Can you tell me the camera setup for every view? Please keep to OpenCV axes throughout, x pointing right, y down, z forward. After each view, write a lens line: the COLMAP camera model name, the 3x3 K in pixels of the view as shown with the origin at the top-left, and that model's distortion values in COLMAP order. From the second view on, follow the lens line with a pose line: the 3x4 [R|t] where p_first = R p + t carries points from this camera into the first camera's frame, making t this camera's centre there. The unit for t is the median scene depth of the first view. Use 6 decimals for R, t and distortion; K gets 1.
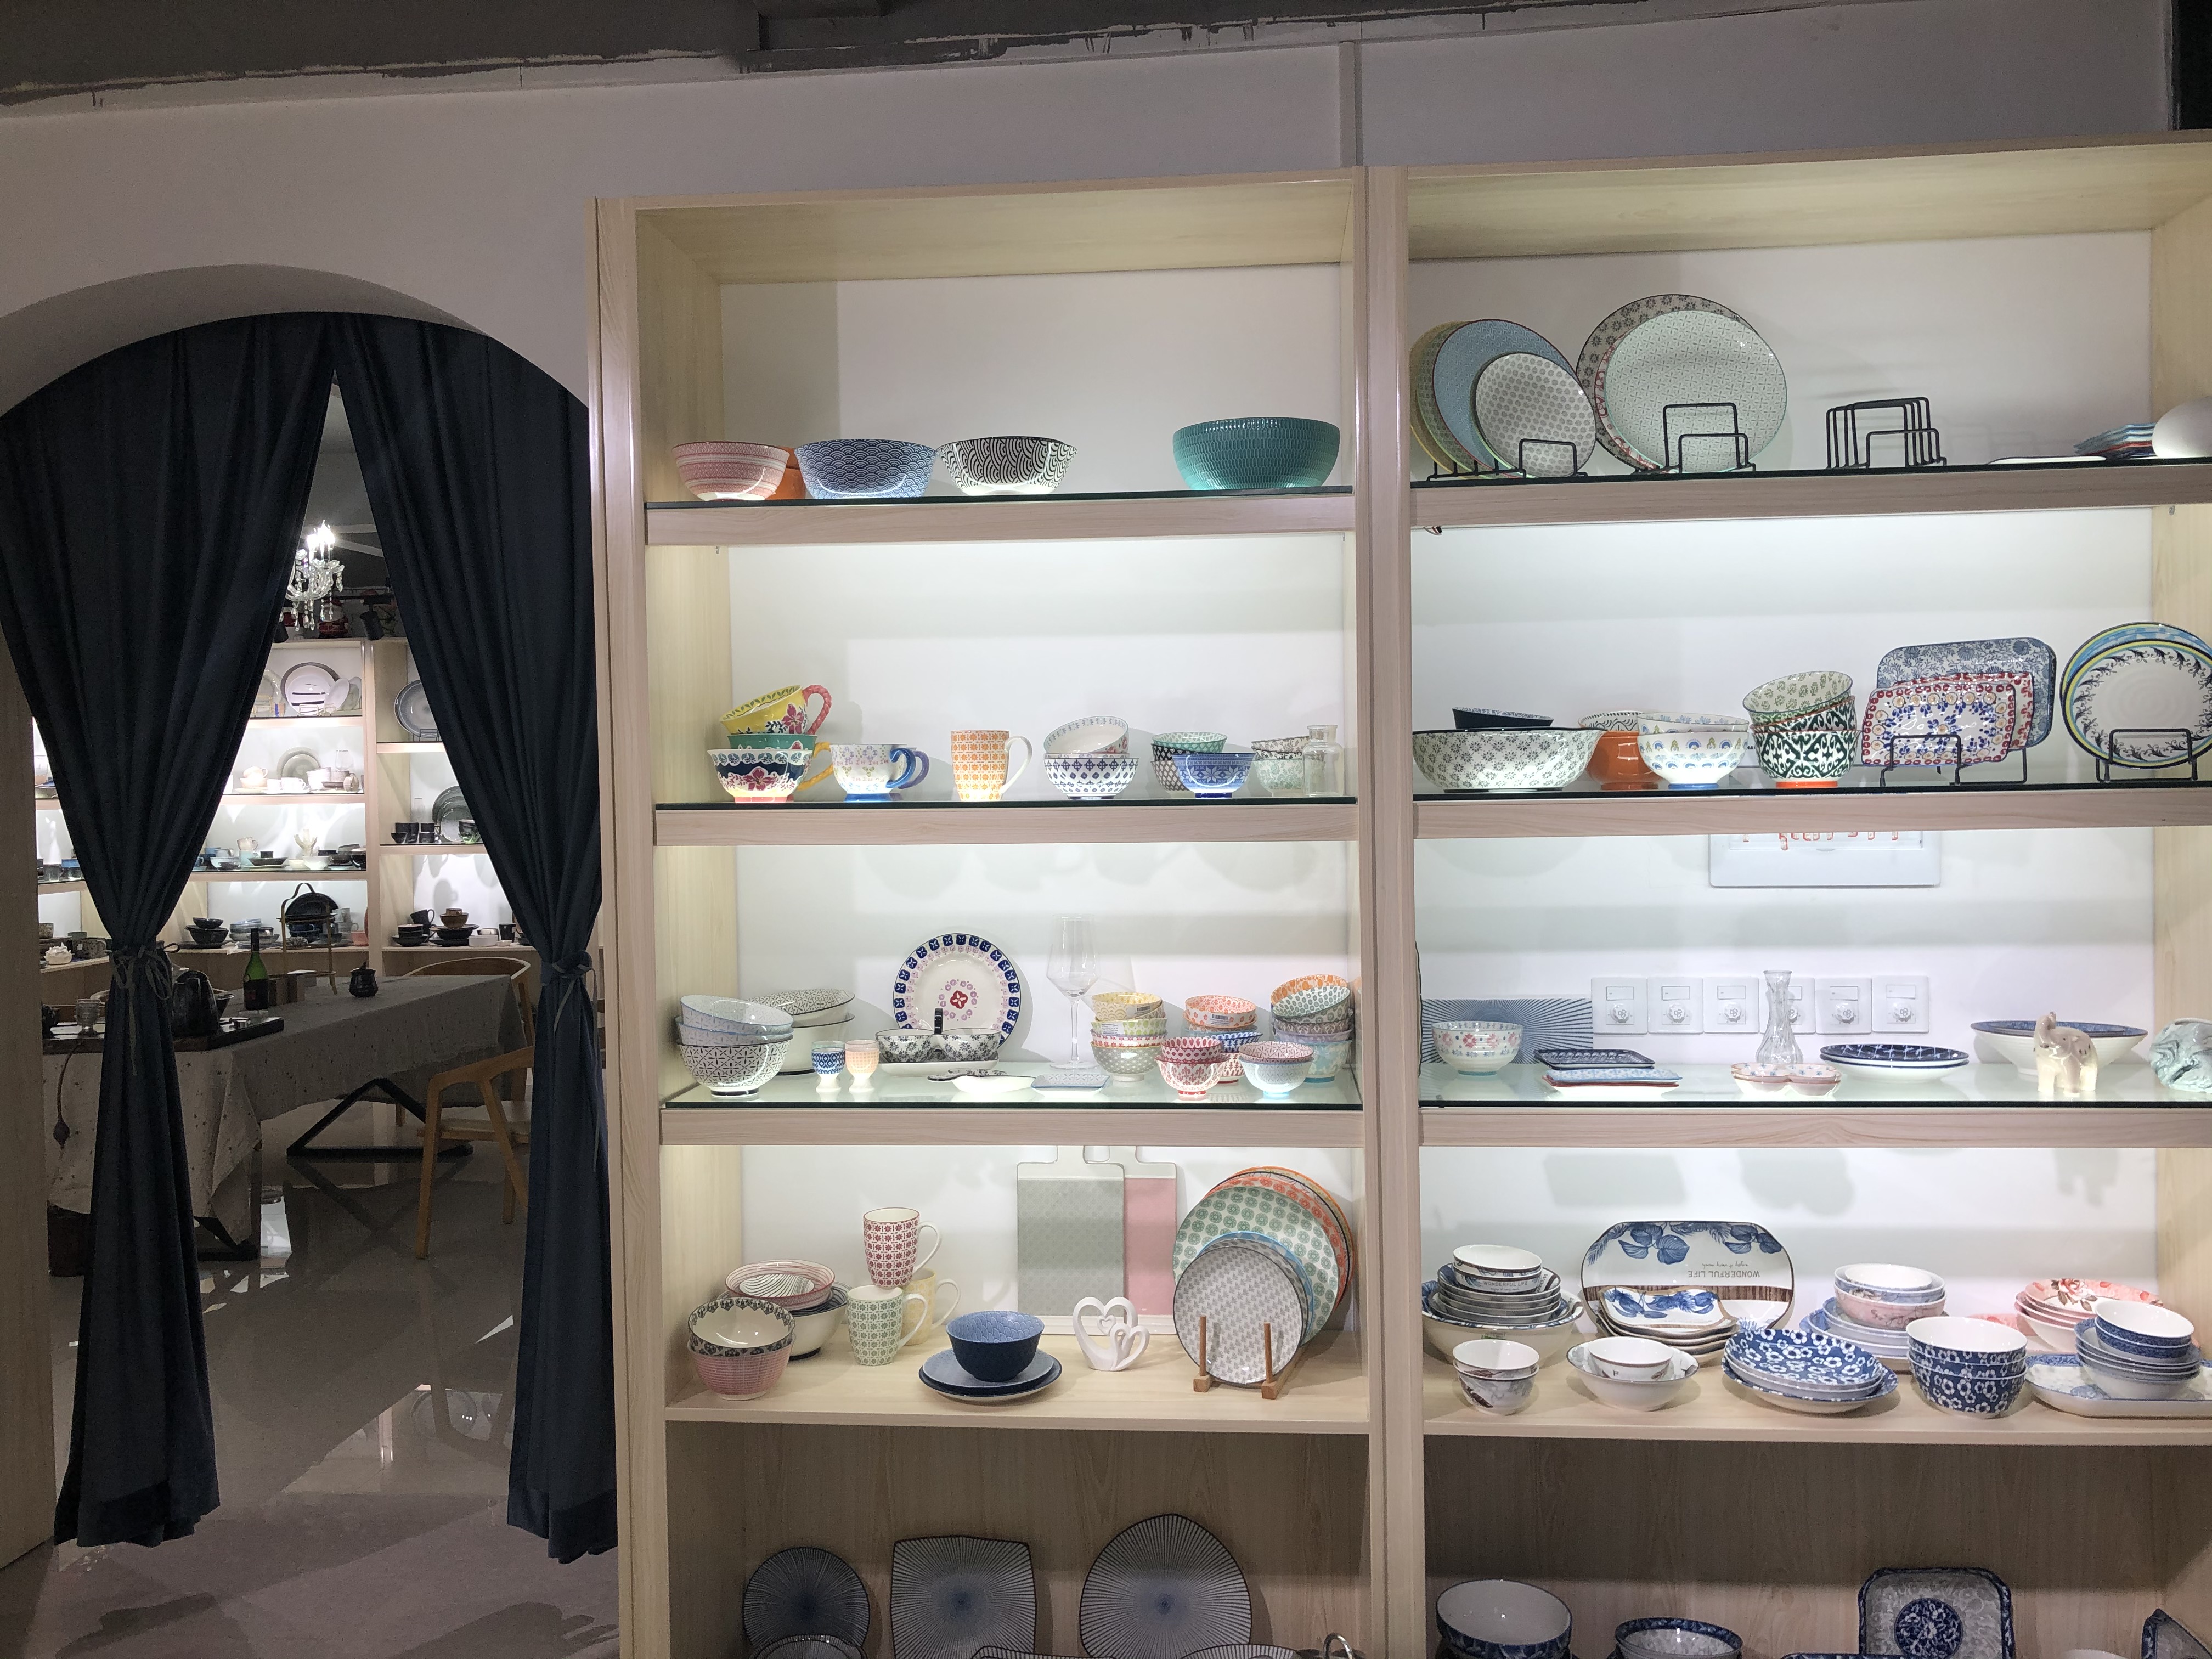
lens RADIAL K [[1812.0, 0, 1102.5], [0, 1812.0, 827.0], [0, 0, 1]] dist [0.060374, -0.065802]
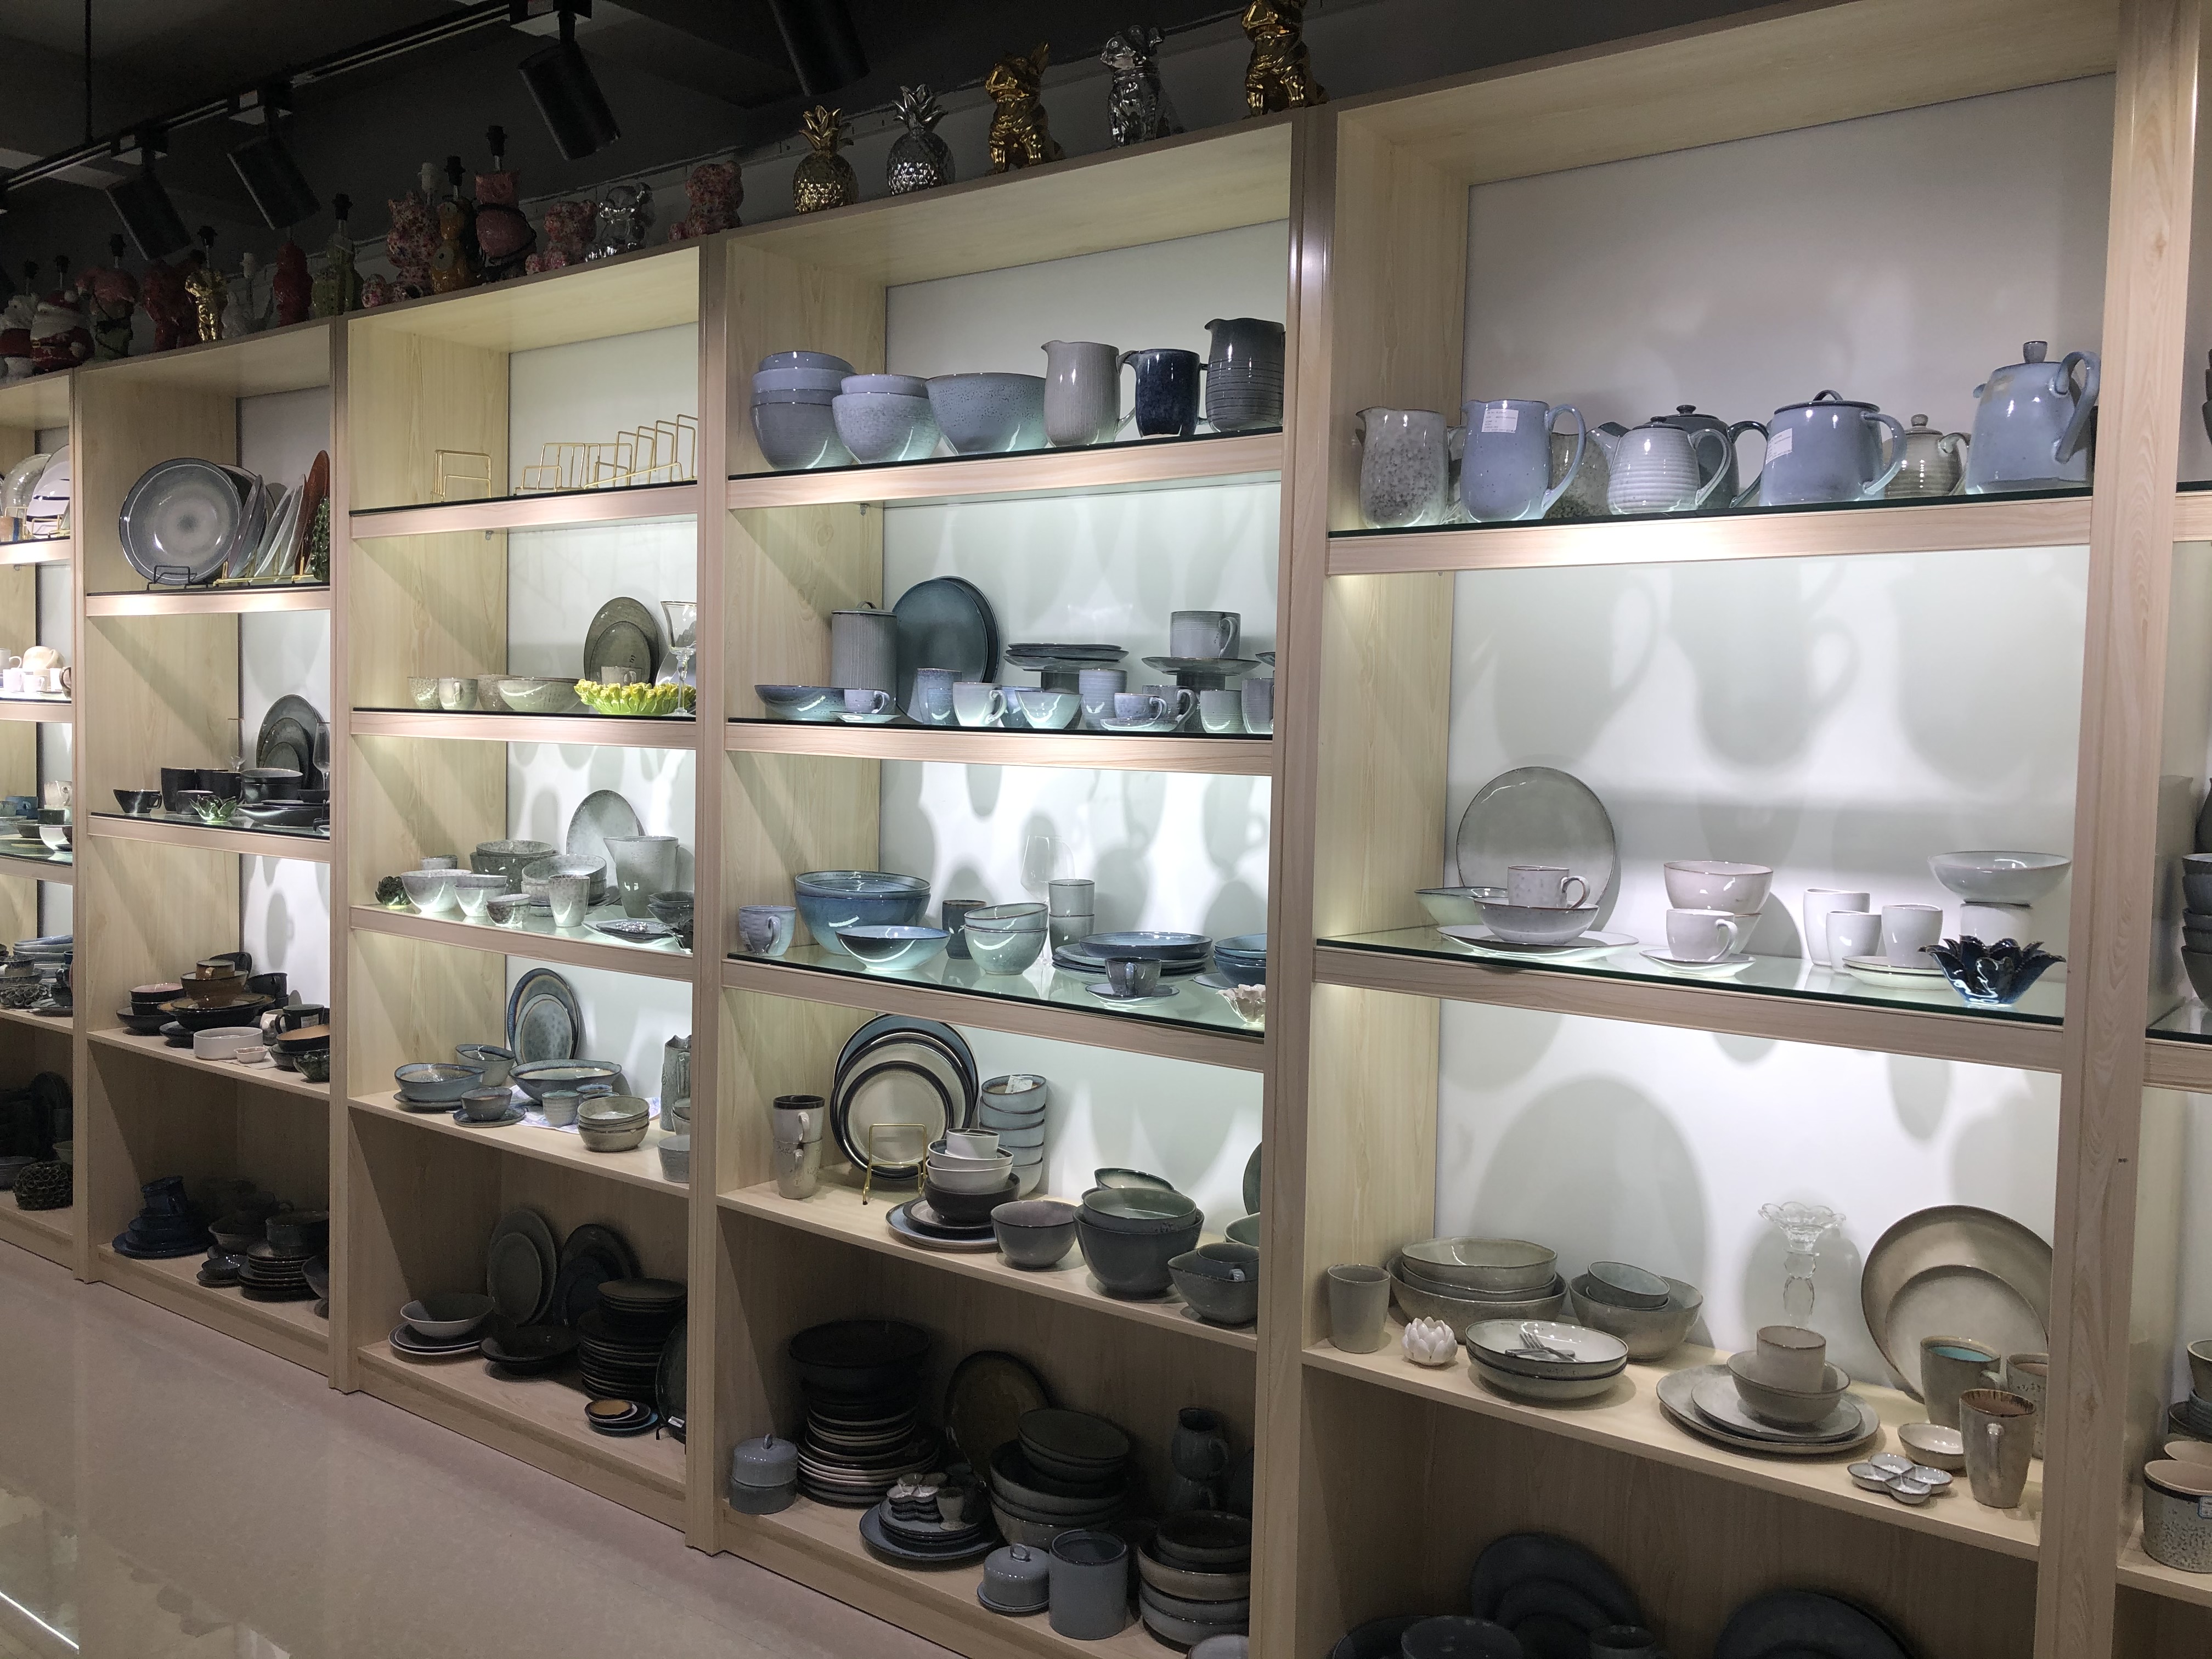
lens RADIAL K [[1812.0, 0, 1006.0], [0, 1812.0, 826.1], [0, 0, 1]] dist [0.060374, -0.065802]
pose [[0.859958, 0.066117, -0.506064, 0.042402], [-0.054083, 0.997796, 0.038459, -0.017489], [0.507491, -0.005703, 0.861638, 0.703692]]
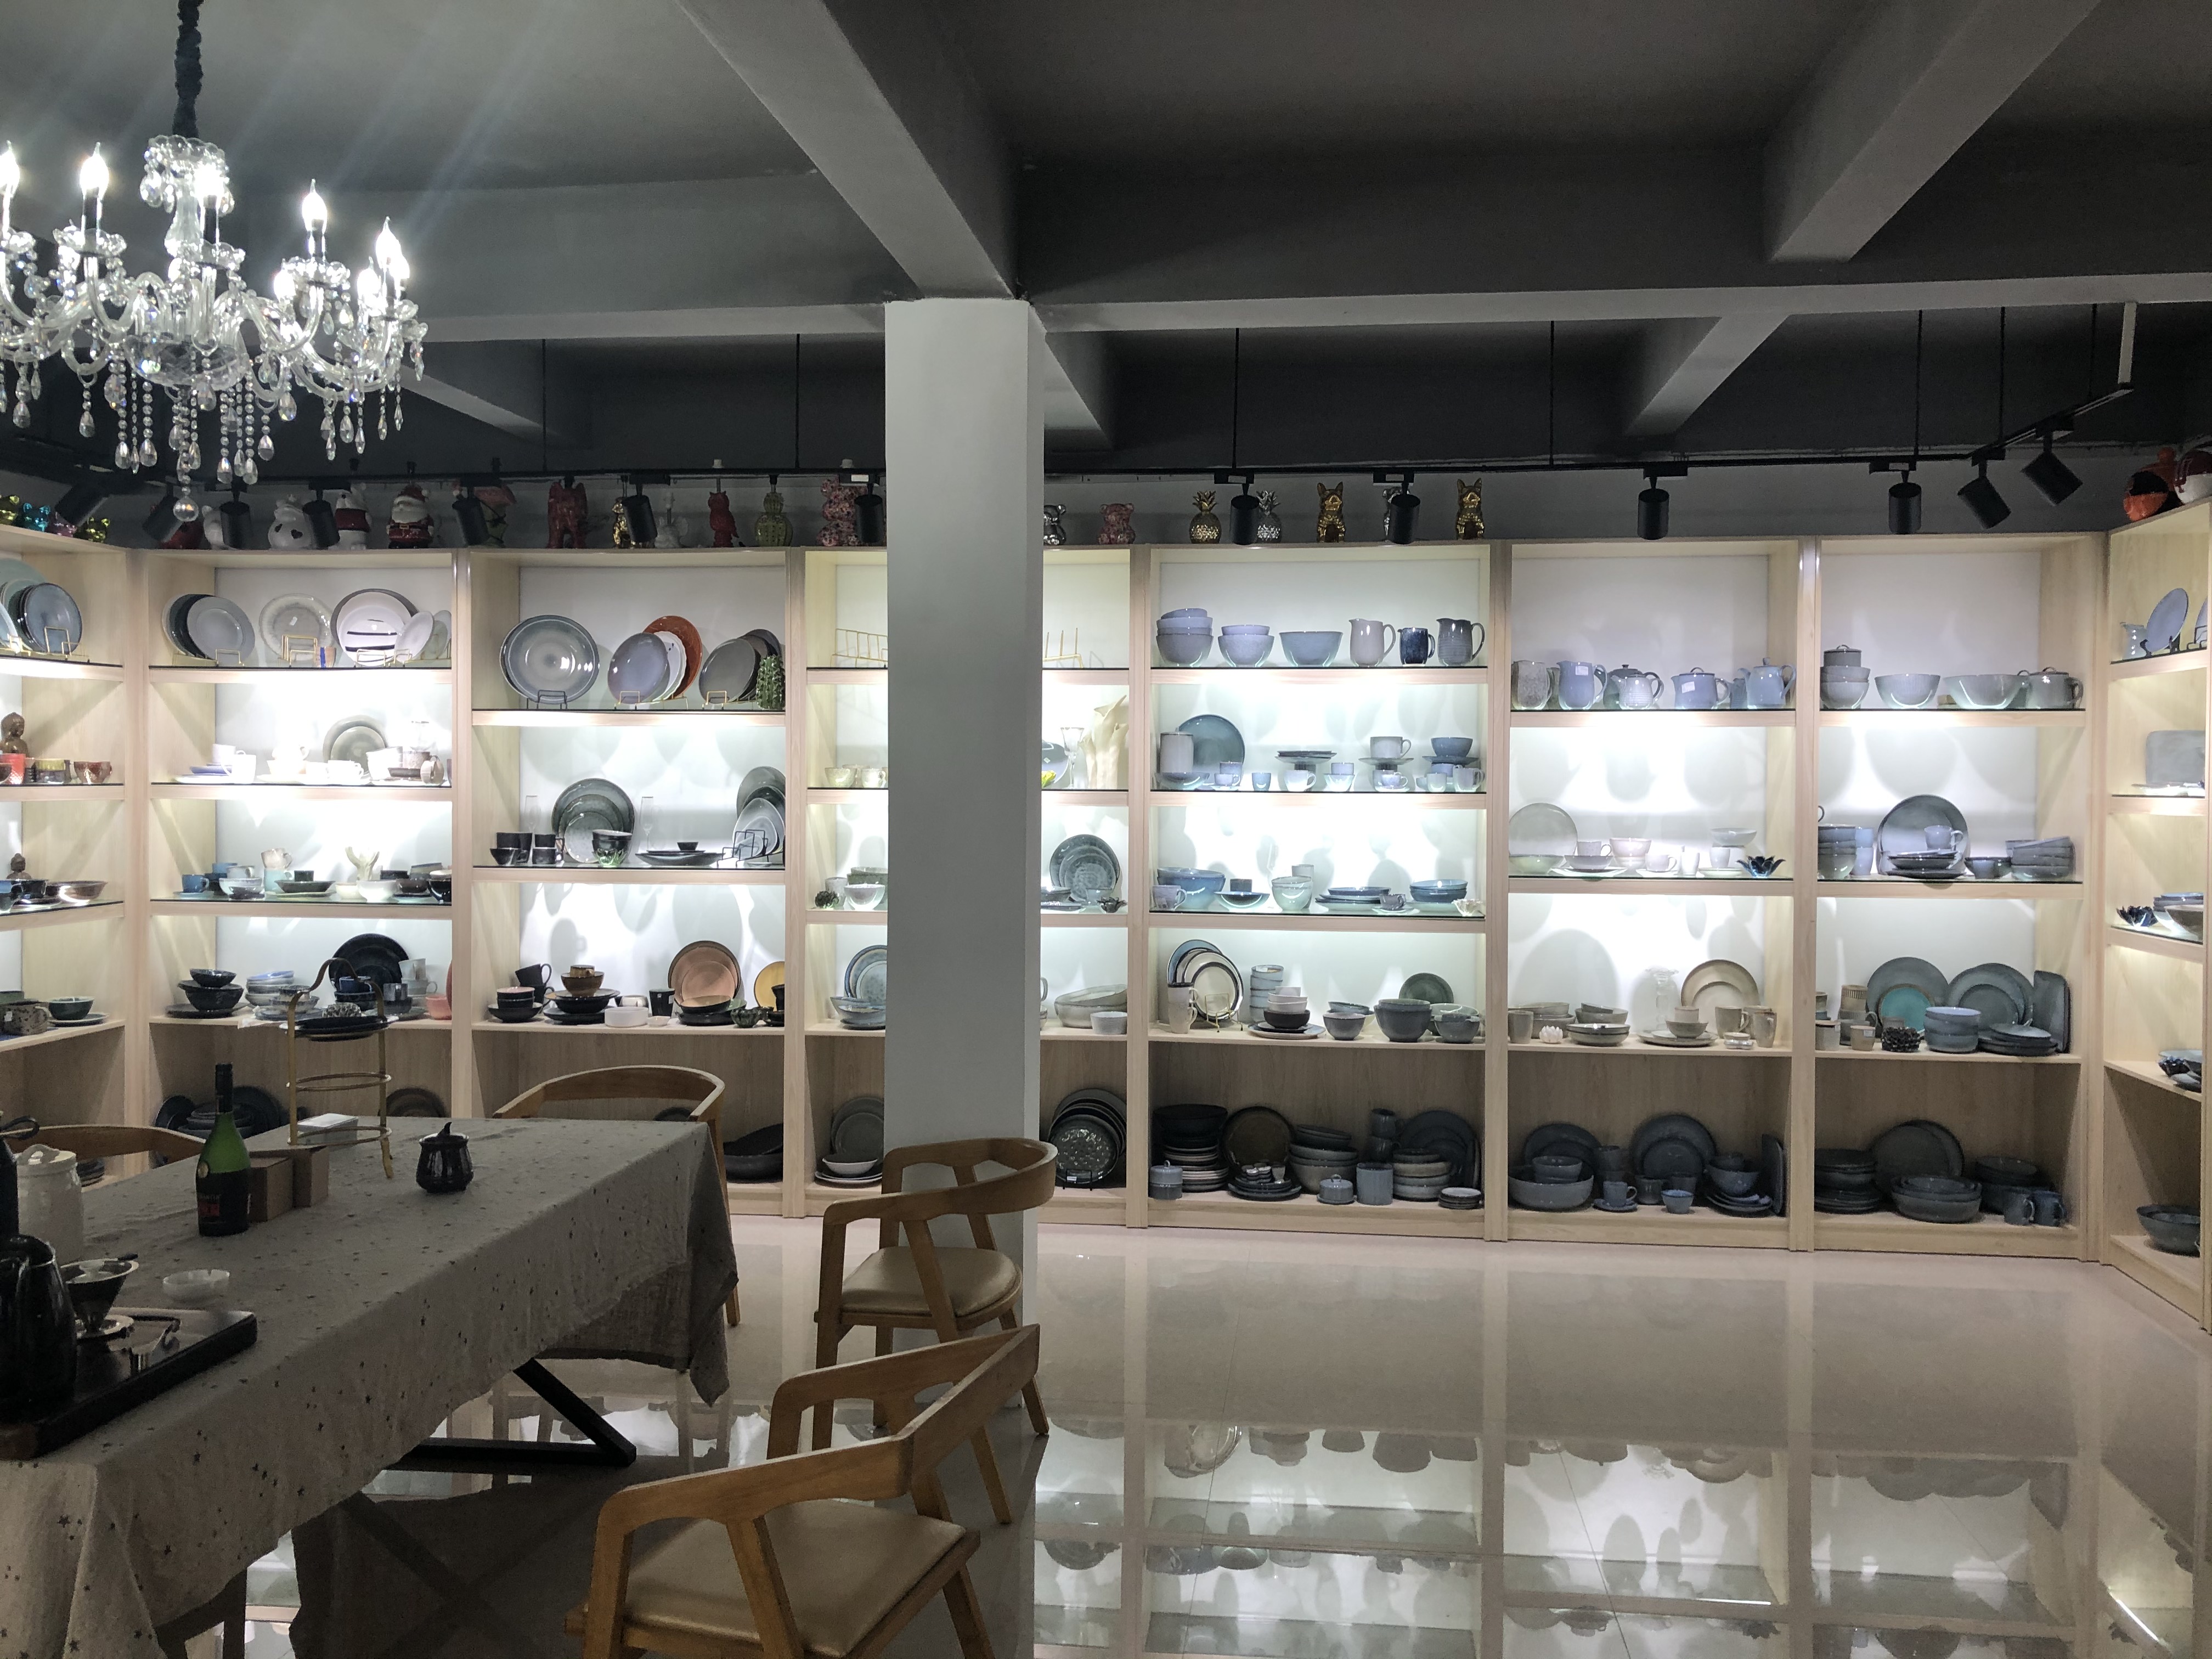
lens RADIAL K [[1812.0, 0, 1108.3], [0, 1812.0, 829.1], [0, 0, 1]] dist [0.060374, -0.065802]
pose [[0.999125, 0.022123, -0.035492, -0.143798], [-0.022276, 0.999744, -0.003905, -0.005840], [0.035397, 0.004692, 0.999362, 0.351178]]
